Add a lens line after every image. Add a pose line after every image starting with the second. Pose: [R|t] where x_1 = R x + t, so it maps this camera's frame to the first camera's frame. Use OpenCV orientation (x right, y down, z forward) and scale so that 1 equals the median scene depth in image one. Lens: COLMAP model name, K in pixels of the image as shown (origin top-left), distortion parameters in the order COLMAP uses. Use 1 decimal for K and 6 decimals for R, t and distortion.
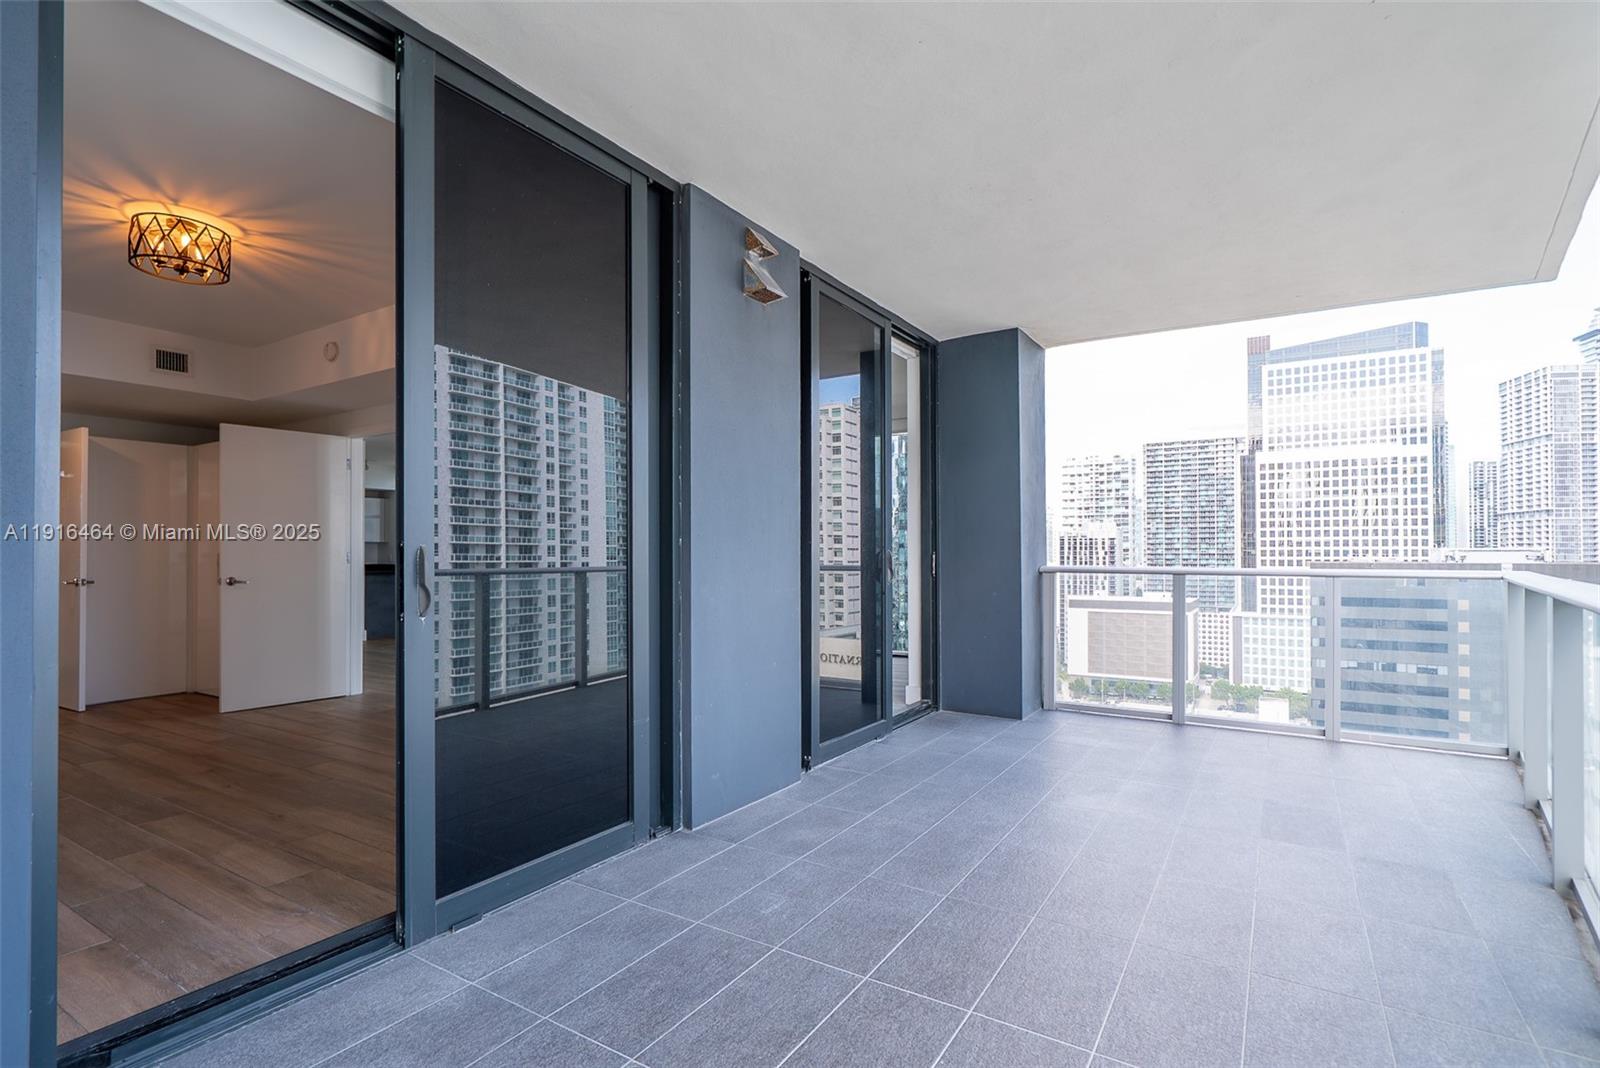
lens RADIAL K [[769.0, 0, 791.6], [0, 769.0, 546.5], [0, 0, 1]] dist [-0.002583, -0.000075]
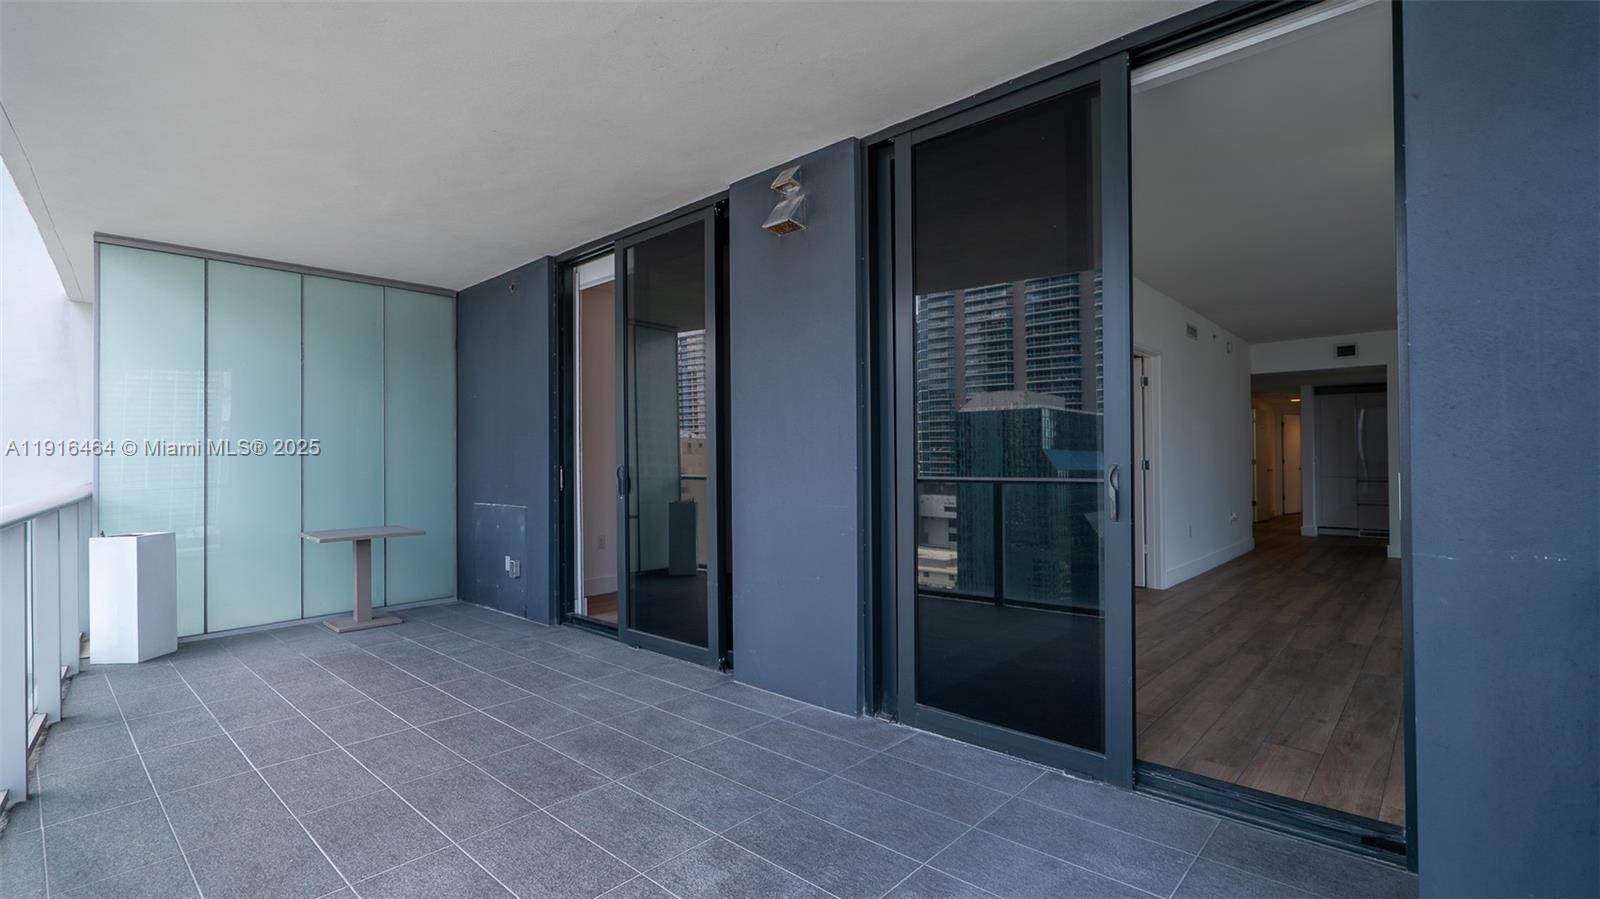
lens RADIAL K [[722.5, 0, 800.0], [0, 722.5, 449.5], [0, 0, 1]] dist [-0.000451, -0.000023]
pose [[-0.168155, -0.010040, -0.985709, 0.642520], [0.019115, 0.999727, -0.013444, -0.002307], [0.985575, -0.021102, -0.167917, 0.801118]]
